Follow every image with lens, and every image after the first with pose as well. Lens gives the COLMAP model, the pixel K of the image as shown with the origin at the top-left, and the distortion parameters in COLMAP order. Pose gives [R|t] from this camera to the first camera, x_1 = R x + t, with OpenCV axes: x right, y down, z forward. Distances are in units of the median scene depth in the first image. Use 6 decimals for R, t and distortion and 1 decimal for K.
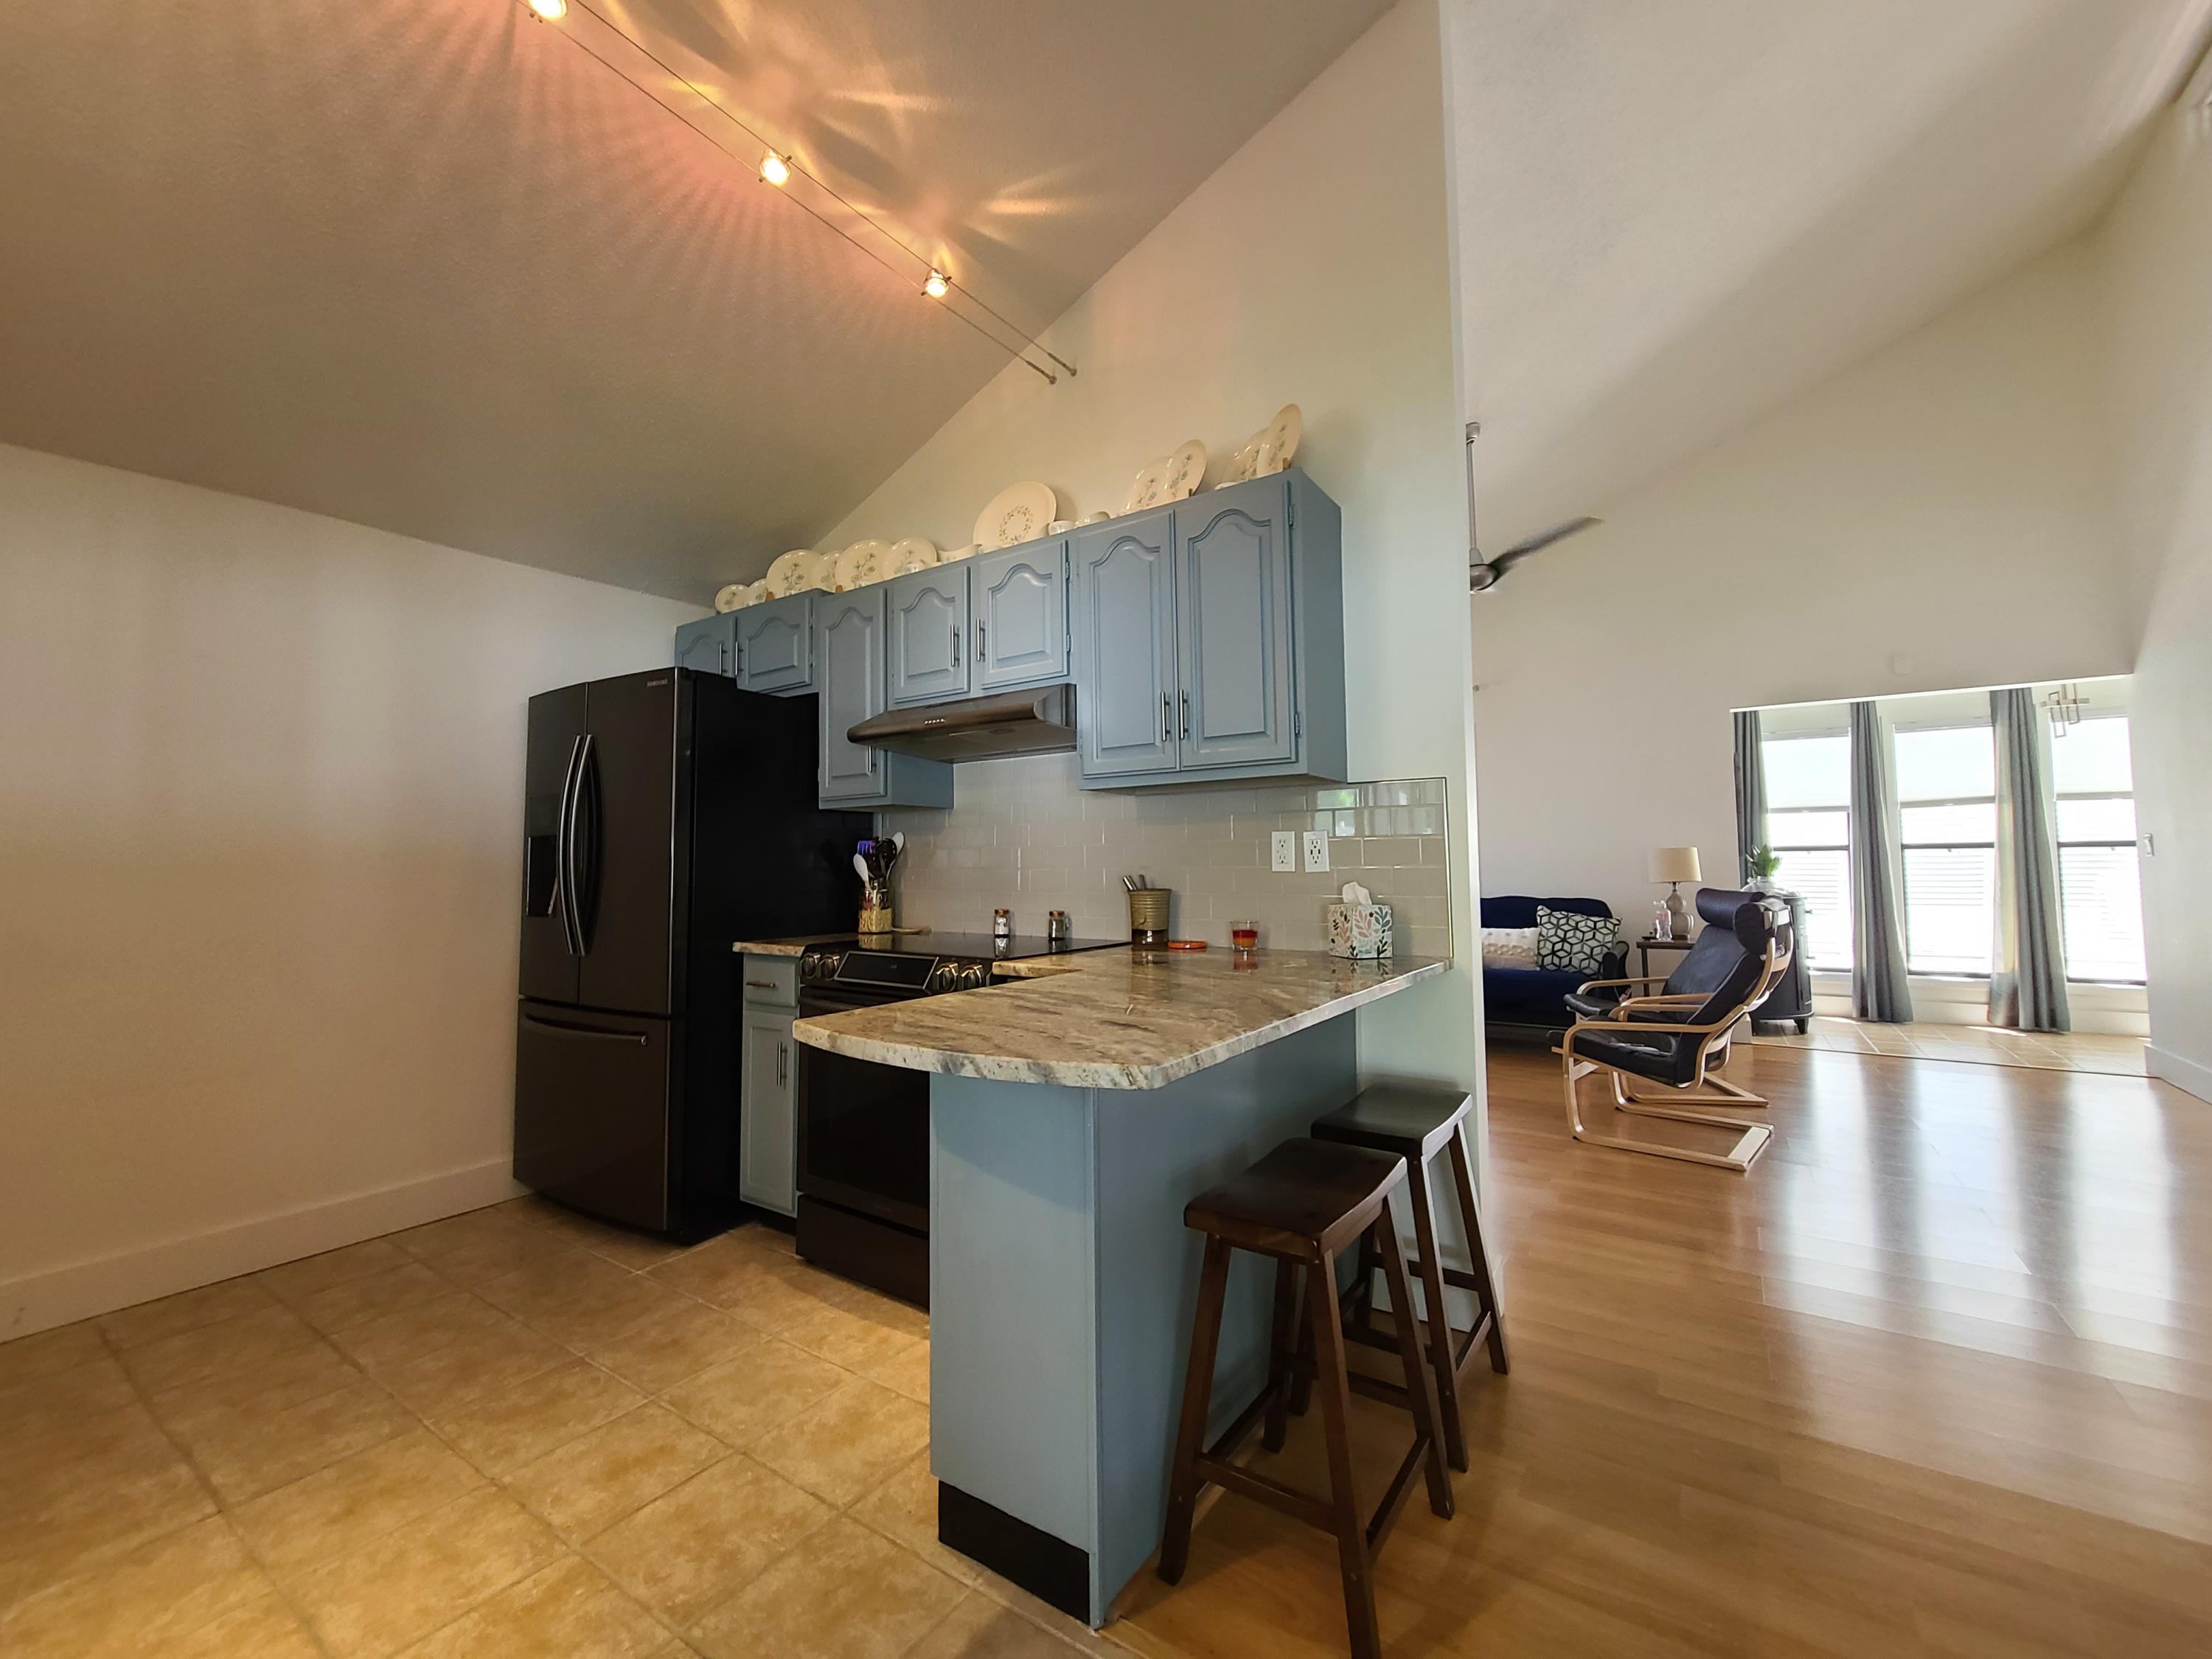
lens RADIAL K [[906.6, 0, 1097.8], [0, 906.6, 813.2], [0, 0, 1]] dist [-0.001379, -0.000235]
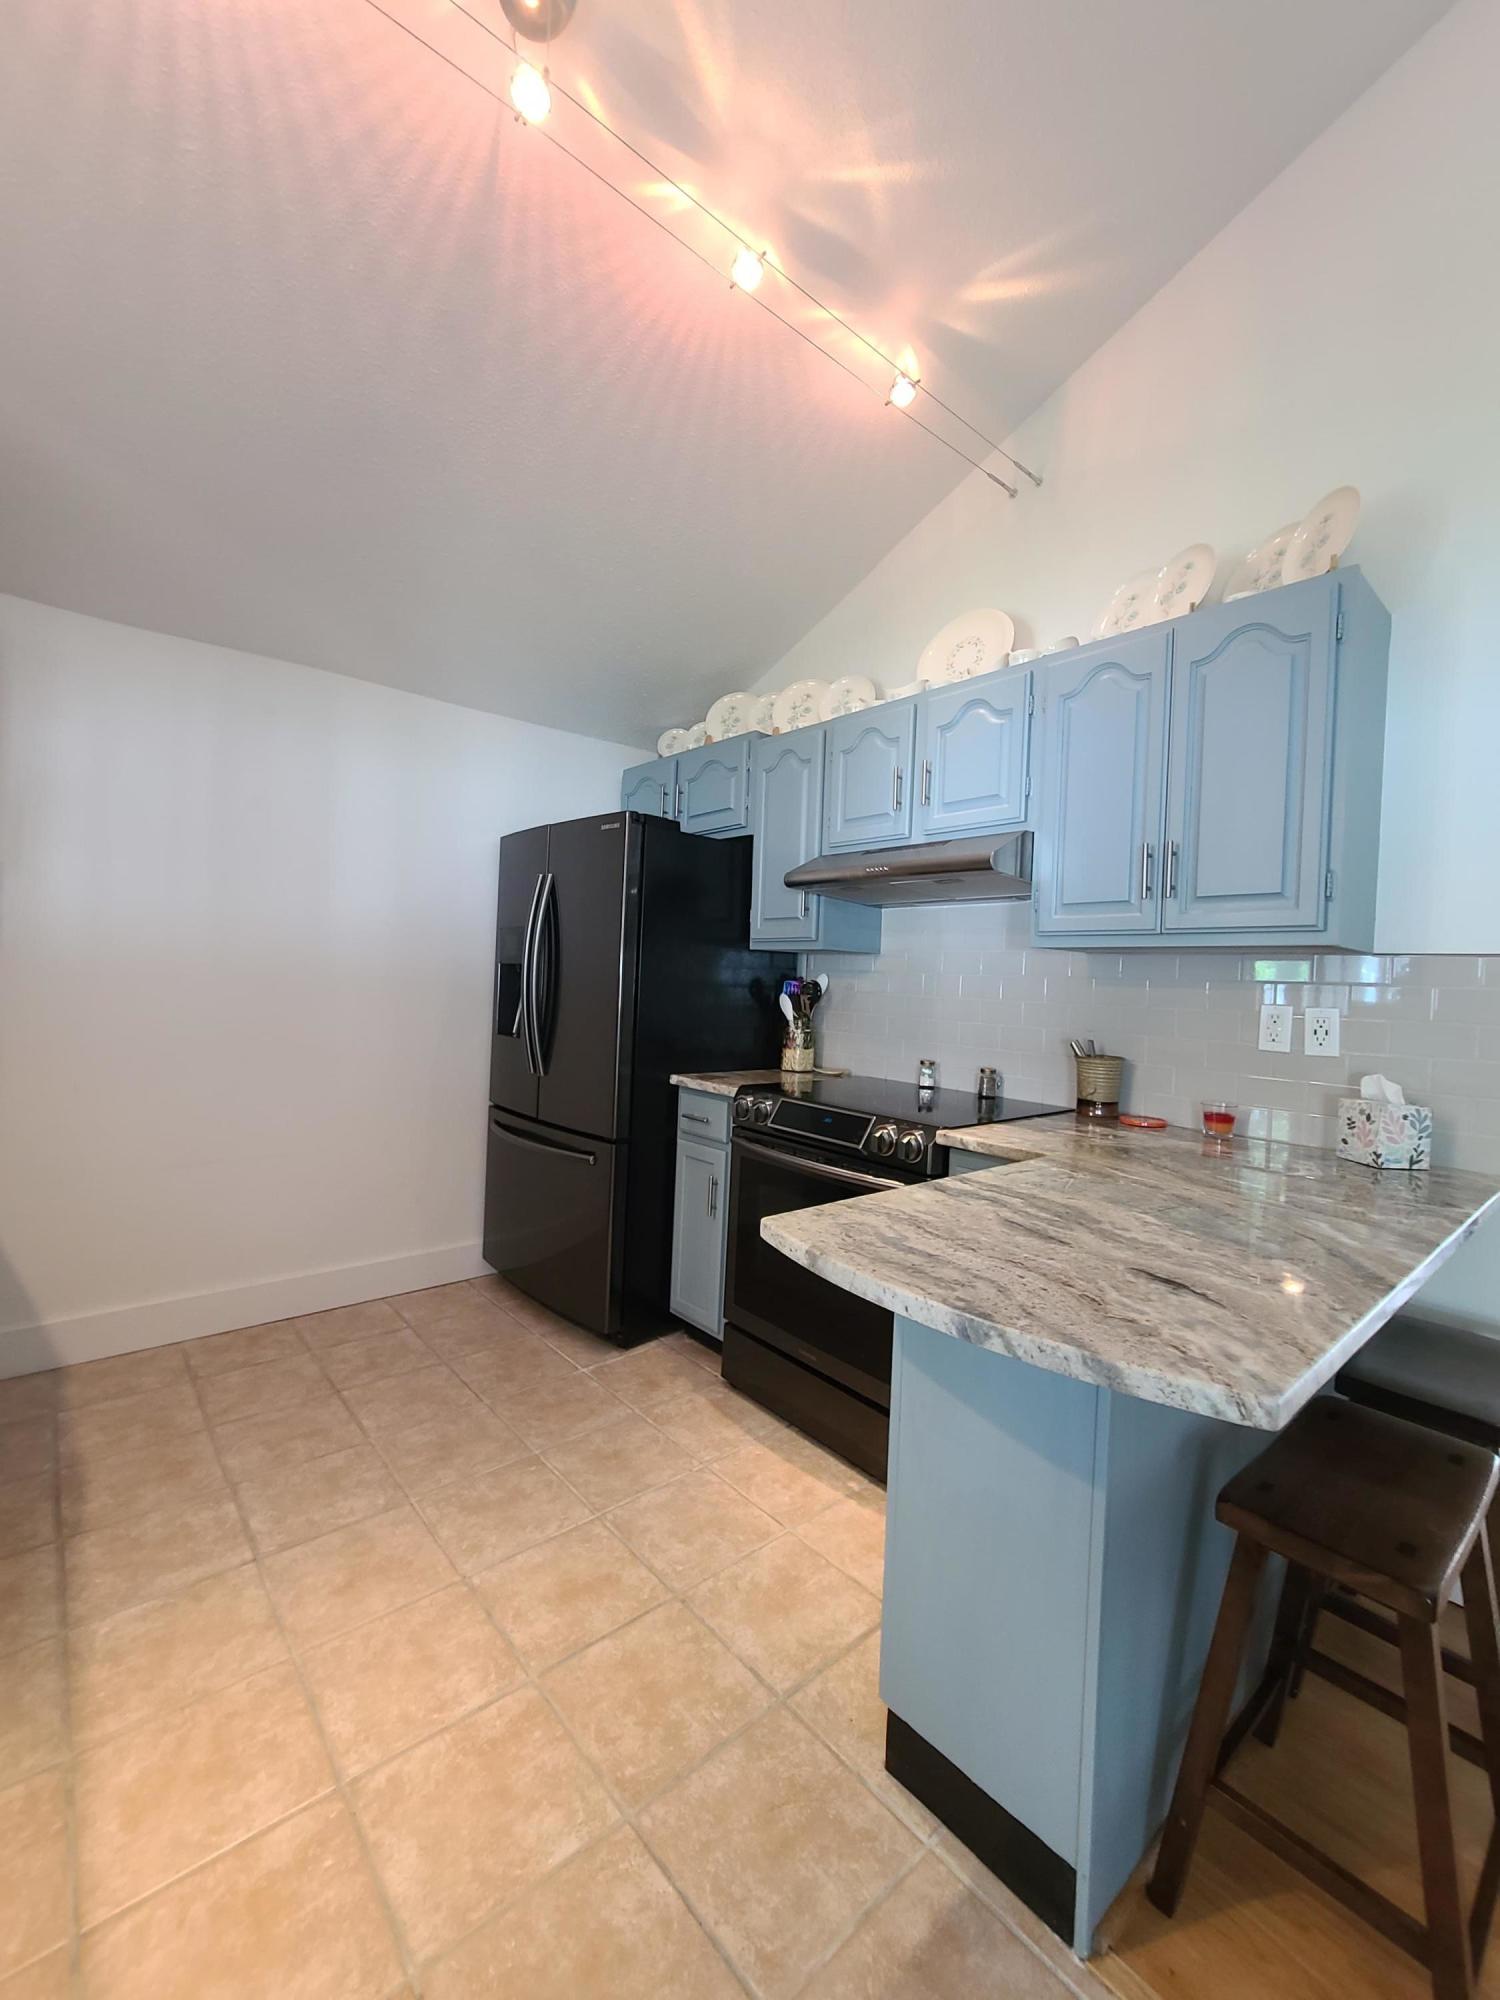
lens RADIAL K [[819.7, 0, 763.8], [0, 819.7, 991.5], [0, 0, 1]] dist [-0.001379, -0.000235]
pose [[0.969428, 0.053740, -0.239420, -0.080235], [-0.036886, 0.996551, 0.074334, -0.031412], [0.242589, -0.063230, 0.968066, 0.118097]]
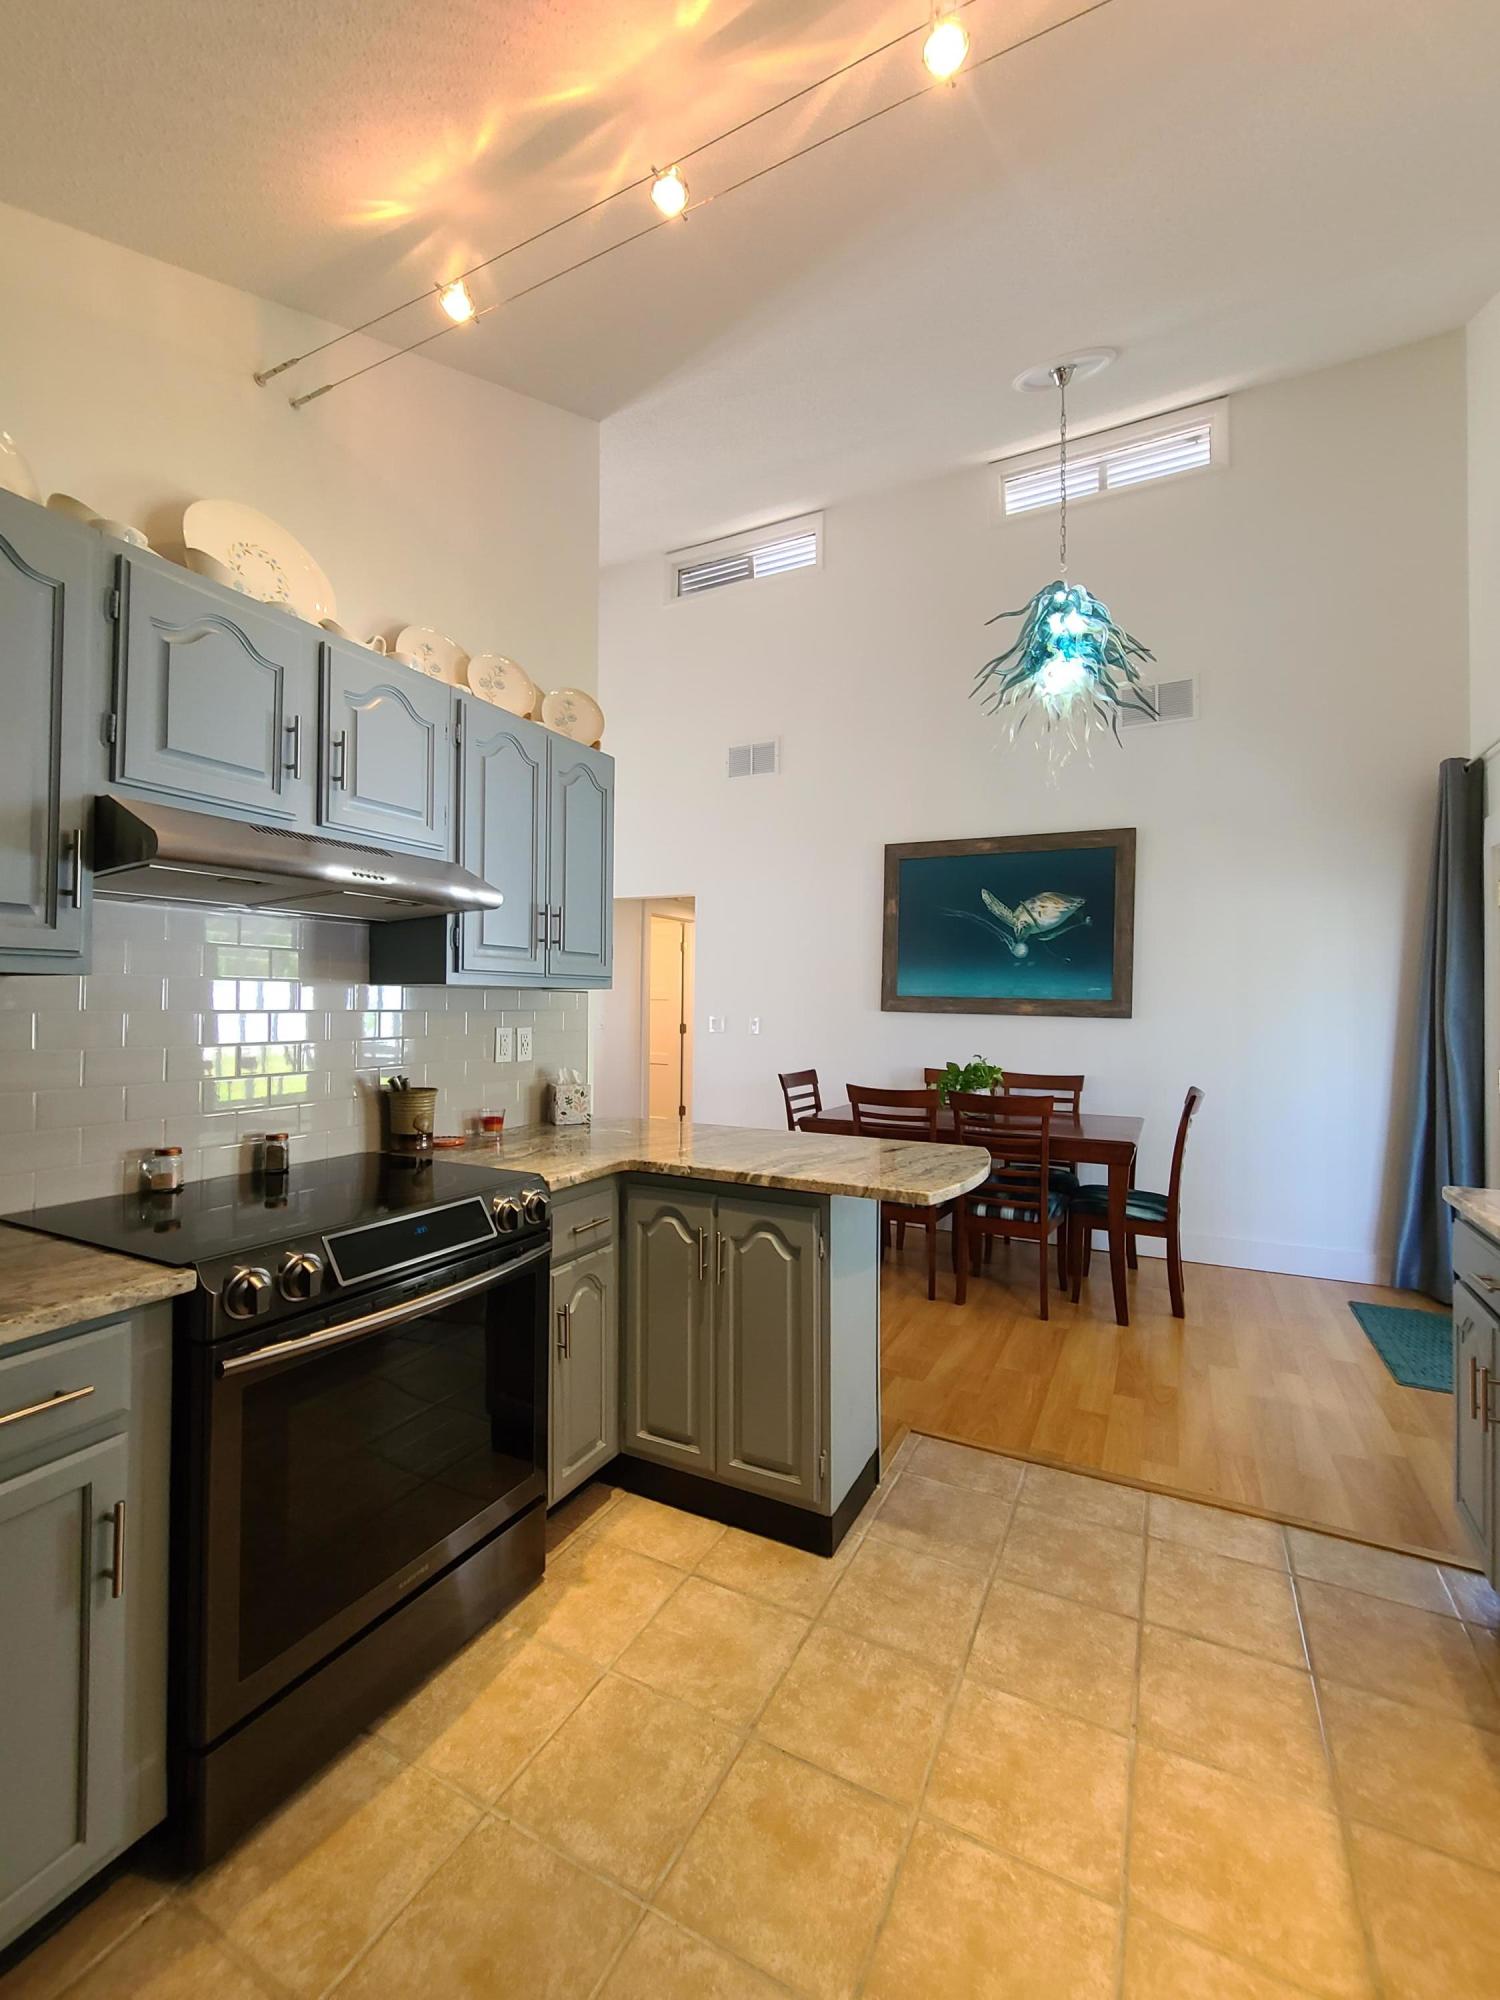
lens RADIAL K [[819.7, 0, 762.8], [0, 819.7, 991.3], [0, 0, 1]] dist [-0.001379, -0.000235]
pose [[-0.136668, 0.027147, 0.990245, -0.835405], [-0.064699, 0.997245, -0.036269, -0.009054], [-0.988502, -0.069025, -0.134536, 0.776894]]
